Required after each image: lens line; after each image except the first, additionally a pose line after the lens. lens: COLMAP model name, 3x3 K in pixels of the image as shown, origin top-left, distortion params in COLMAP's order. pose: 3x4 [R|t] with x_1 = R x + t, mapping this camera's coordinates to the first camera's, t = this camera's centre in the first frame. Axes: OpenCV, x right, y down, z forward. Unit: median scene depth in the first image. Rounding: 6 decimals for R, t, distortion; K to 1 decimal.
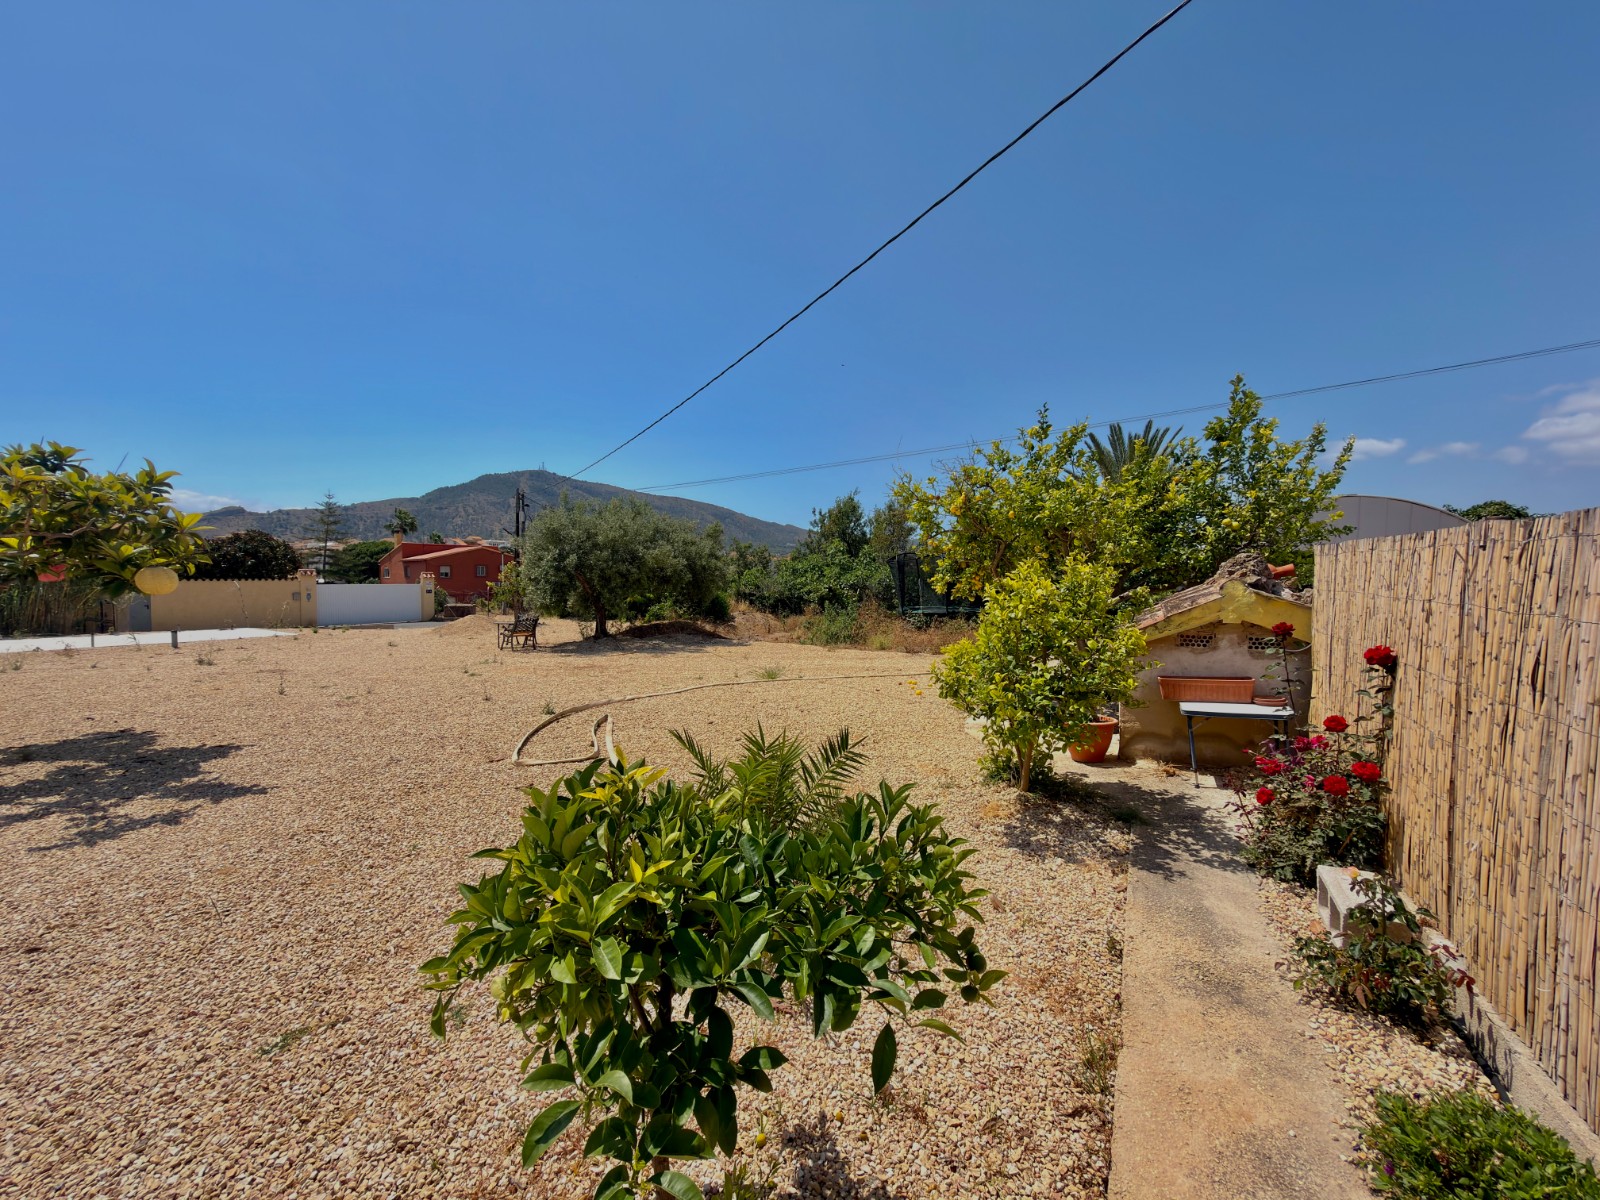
lens RADIAL K [[641.2, 0, 799.5], [0, 641.2, 600.1], [0, 0, 1]] dist [-0.001160, 0.000472]
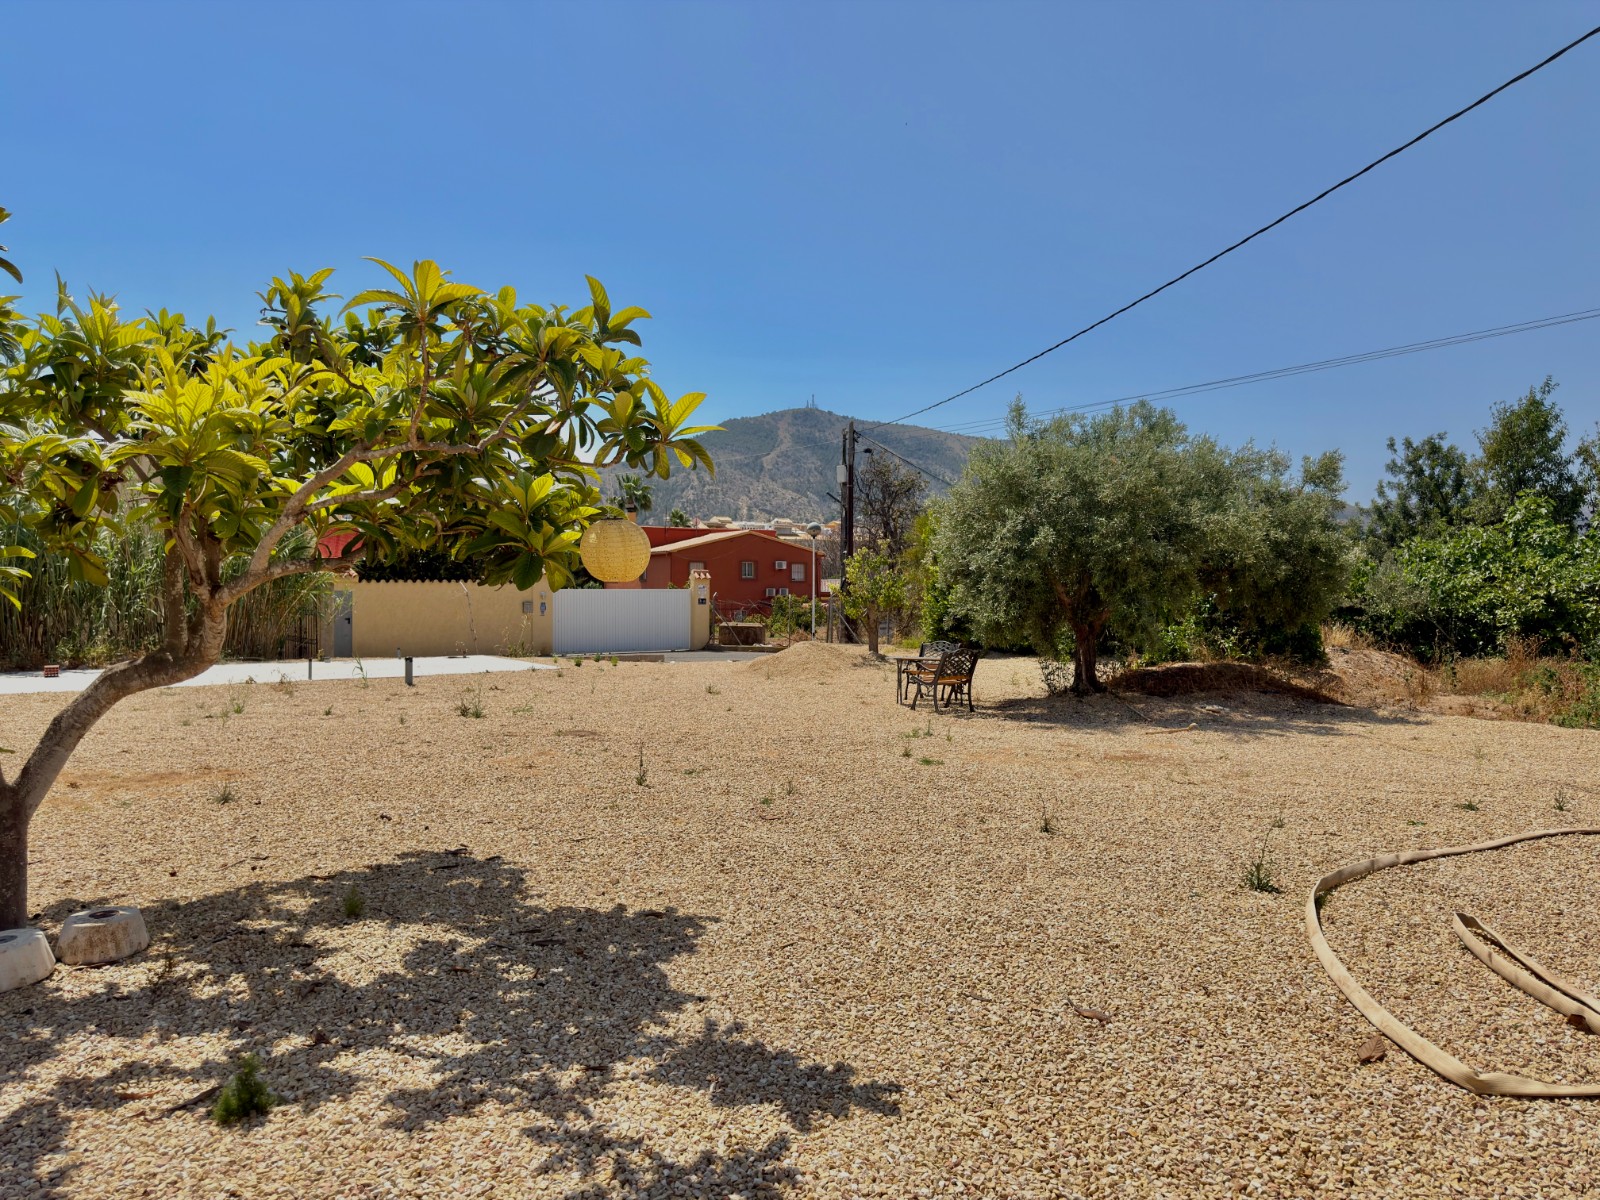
lens RADIAL K [[1117.3, 0, 800.0], [0, 1117.3, 594.7], [0, 0, 1]] dist [0.032400, -0.003219]
pose [[0.928606, 0.004282, -0.371043, -0.194946], [-0.013699, 0.999647, -0.022750, 0.005362], [0.370815, 0.026209, 0.928337, 0.107913]]
